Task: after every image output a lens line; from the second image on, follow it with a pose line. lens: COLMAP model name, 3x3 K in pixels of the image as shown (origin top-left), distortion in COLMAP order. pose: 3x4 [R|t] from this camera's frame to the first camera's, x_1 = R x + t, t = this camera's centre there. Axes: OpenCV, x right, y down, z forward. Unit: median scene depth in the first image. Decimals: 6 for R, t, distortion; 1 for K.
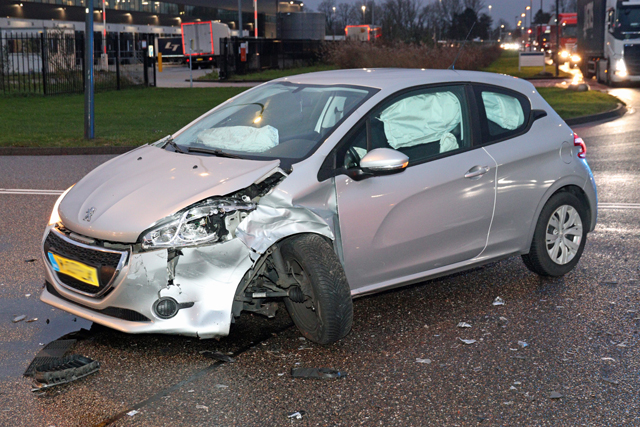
lens RADIAL K [[1052.6, 0, 320.0], [0, 1052.6, 213.5], [0, 0, 1]] dist [0.007179, -0.025829]
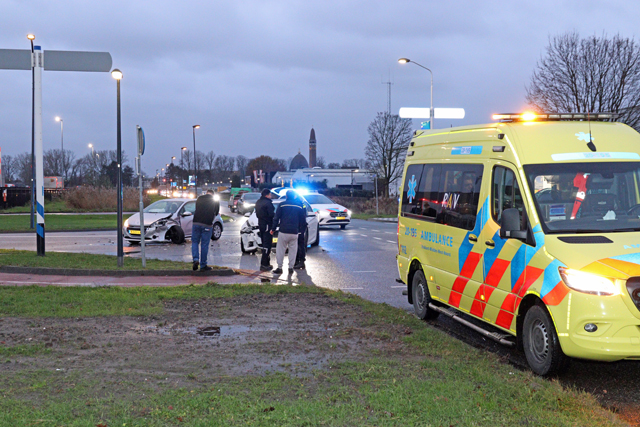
lens RADIAL K [[923.7, 0, 320.0], [0, 923.7, 213.5], [0, 0, 1]] dist [0.018771, 0.033332]
pose [[0.933561, -0.006466, 0.358360, -1.089075], [0.054141, 0.990908, -0.123163, 0.620080], [-0.354306, 0.134382, 0.925424, -3.992031]]
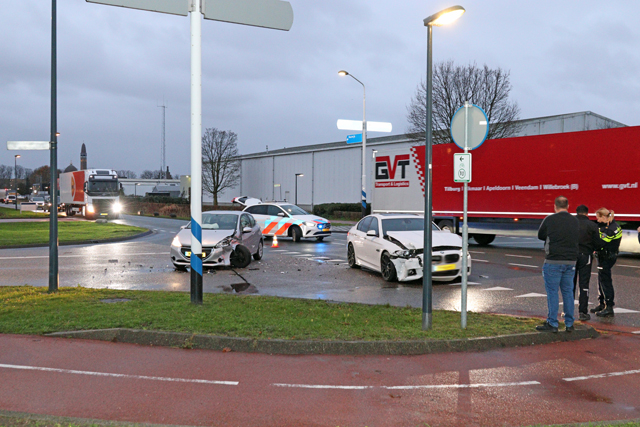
lens RADIAL K [[734.5, 0, 320.0], [0, 734.5, 213.5], [0, 0, 1]] dist [-0.014069, -0.006389]
pose [[0.766881, -0.004301, 0.641774, -1.819512], [0.090963, 0.990611, -0.102057, 0.245577], [-0.635310, 0.136644, 0.760072, -1.733317]]
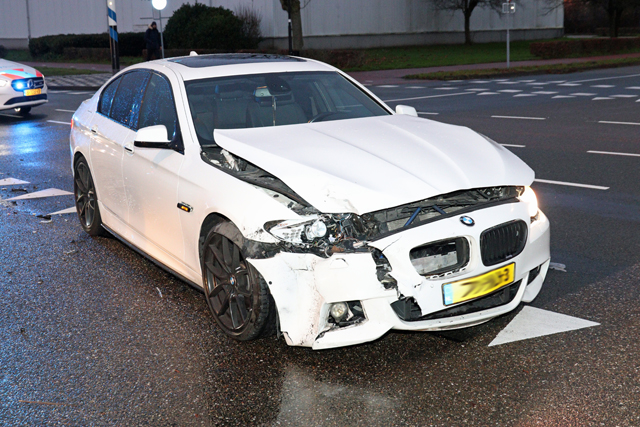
lens RADIAL K [[923.7, 0, 320.0], [0, 923.7, 213.5], [0, 0, 1]] dist [0.018771, 0.033332]
pose [[0.562695, -0.172776, 0.808408, -0.488679], [0.147008, 0.983242, 0.107816, 0.043183], [-0.813488, 0.058174, 0.578664, -0.332855]]
